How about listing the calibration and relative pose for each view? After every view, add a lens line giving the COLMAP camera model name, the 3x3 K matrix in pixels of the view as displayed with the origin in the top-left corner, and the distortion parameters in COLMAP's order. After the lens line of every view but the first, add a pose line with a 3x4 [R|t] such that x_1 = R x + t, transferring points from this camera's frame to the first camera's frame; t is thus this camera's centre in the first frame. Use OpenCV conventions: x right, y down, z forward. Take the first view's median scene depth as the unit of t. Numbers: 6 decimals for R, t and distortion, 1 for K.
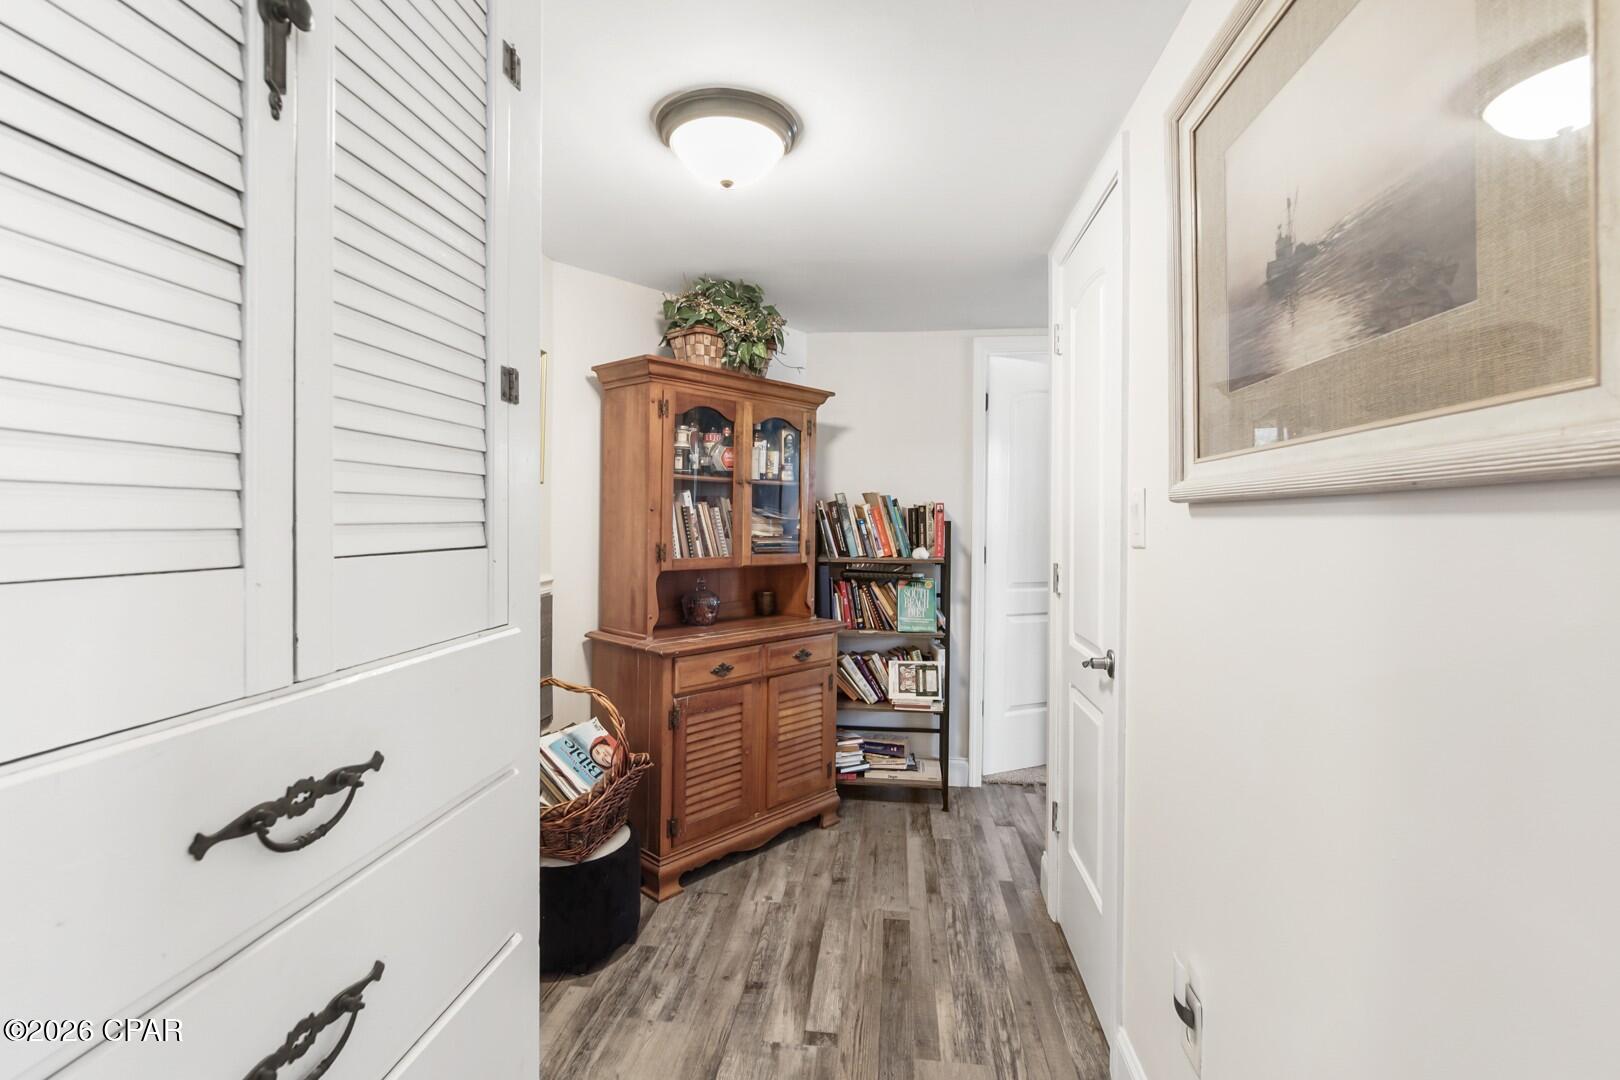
lens RADIAL K [[738.8, 0, 804.0], [0, 738.8, 525.2], [0, 0, 1]] dist [-0.001383, -0.000331]
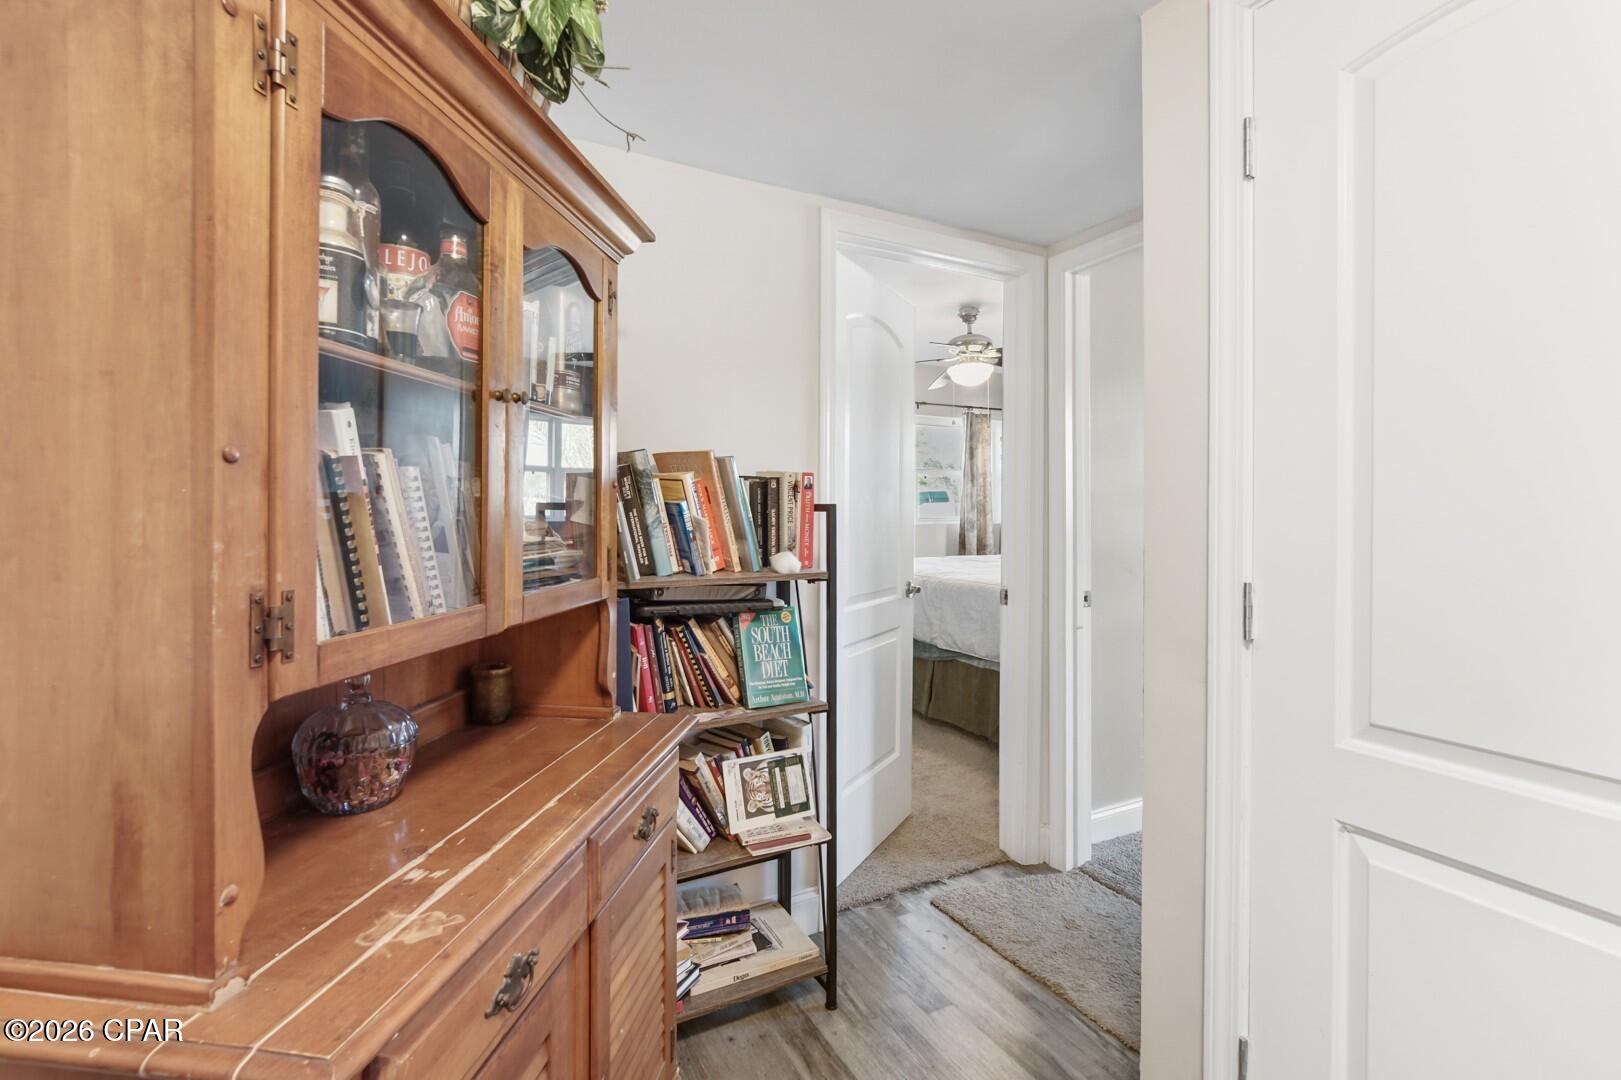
lens RADIAL K [[736.4, 0, 811.4], [0, 736.4, 515.2], [0, 0, 1]] dist [-0.014630, -0.000334]
pose [[0.815061, -0.012729, 0.579235, -0.144285], [0.010601, 0.999919, 0.007057, -0.001162], [-0.579278, 0.000389, 0.815130, 0.529732]]
